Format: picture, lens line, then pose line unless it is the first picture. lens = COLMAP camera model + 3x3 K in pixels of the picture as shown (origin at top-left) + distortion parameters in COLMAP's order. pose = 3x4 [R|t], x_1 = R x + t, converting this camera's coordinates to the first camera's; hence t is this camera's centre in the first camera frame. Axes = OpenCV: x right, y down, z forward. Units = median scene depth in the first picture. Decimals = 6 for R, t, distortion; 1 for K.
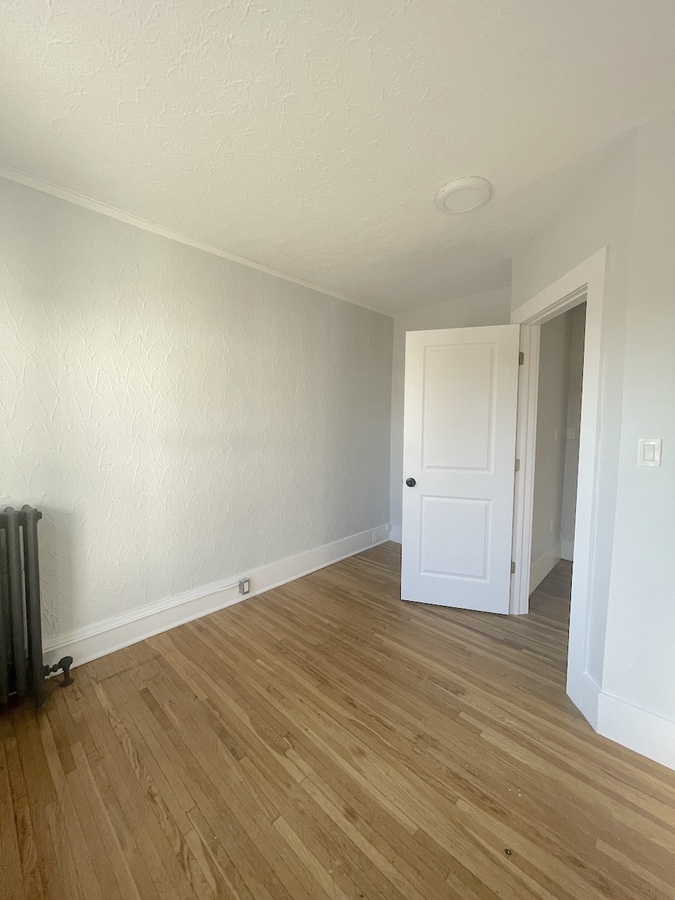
lens RADIAL K [[353.0, 0, 337.1], [0, 353.0, 447.5], [0, 0, 1]] dist [-0.001779, -0.000214]
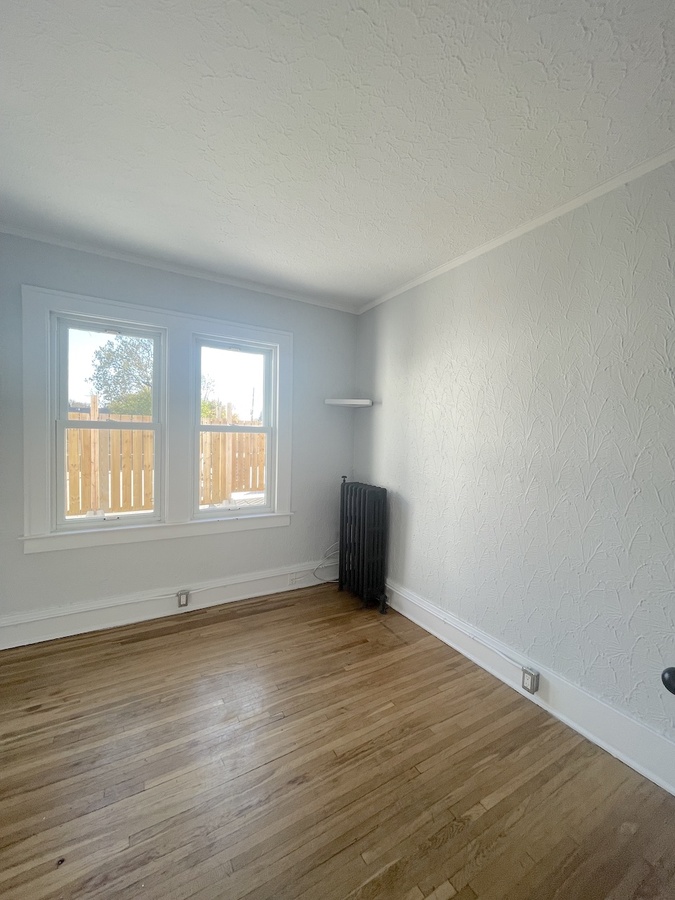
lens RADIAL K [[391.0, 0, 367.9], [0, 391.0, 449.7], [0, 0, 1]] dist [0.000415, 0.000223]
pose [[-0.258326, 0.023755, -0.965766, 0.737329], [-0.096726, 0.994038, 0.050323, -0.085083], [0.961203, 0.106415, -0.254488, 1.128639]]
